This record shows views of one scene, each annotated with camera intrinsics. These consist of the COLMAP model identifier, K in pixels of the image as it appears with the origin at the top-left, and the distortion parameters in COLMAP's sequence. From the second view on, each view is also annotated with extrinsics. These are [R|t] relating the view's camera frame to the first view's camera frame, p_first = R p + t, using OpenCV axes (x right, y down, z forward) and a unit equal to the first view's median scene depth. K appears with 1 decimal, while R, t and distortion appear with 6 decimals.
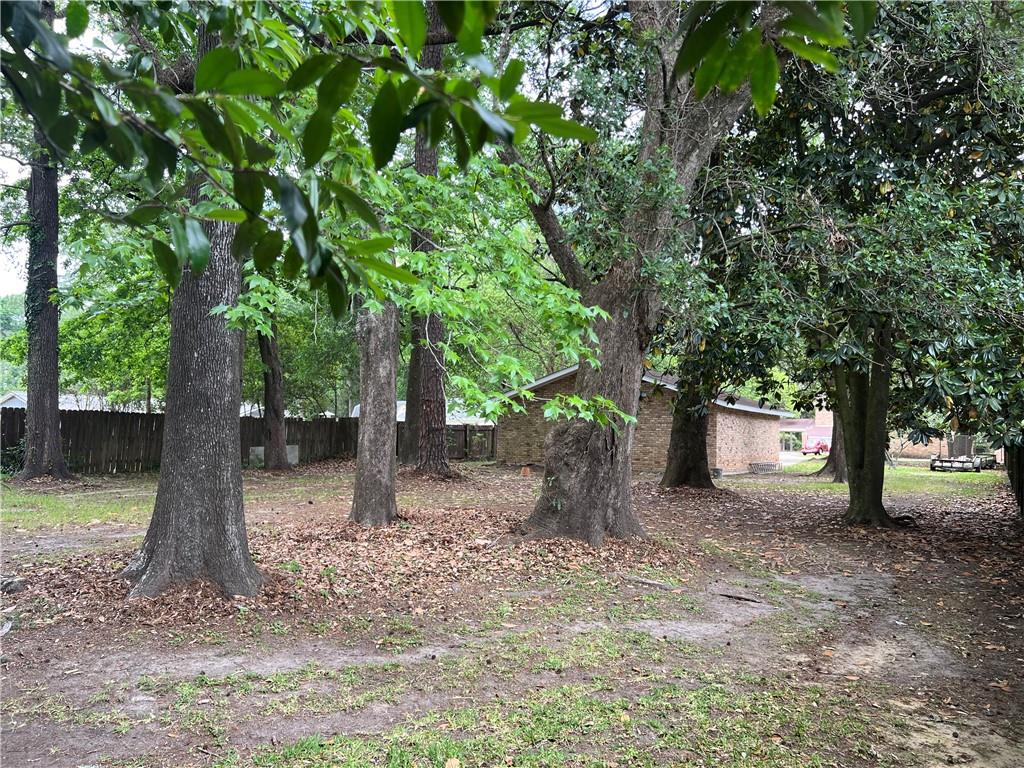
lens RADIAL K [[765.4, 0, 513.1], [0, 765.4, 383.5], [0, 0, 1]] dist [0.047265, -0.051991]
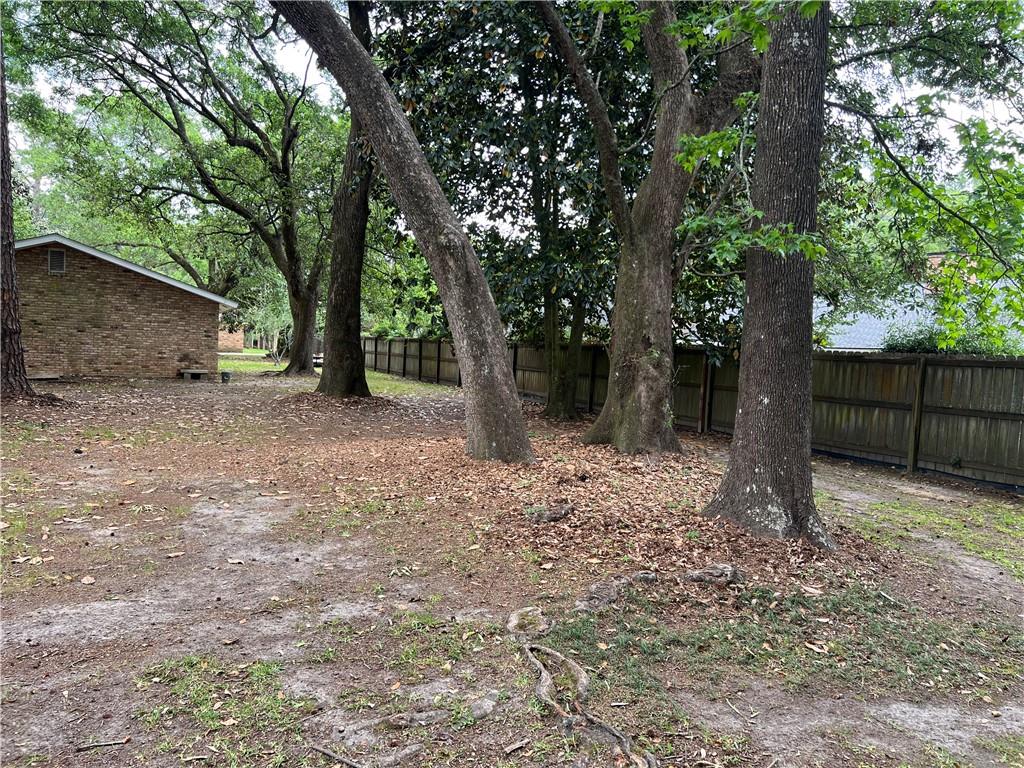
lens RADIAL K [[765.4, 0, 518.6], [0, 765.4, 387.9], [0, 0, 1]] dist [0.047265, -0.051991]
pose [[0.527786, -0.044352, 0.848219, -0.426669], [-0.086633, 0.990617, 0.105704, -0.004107], [-0.844948, -0.129273, 0.518991, 0.225062]]
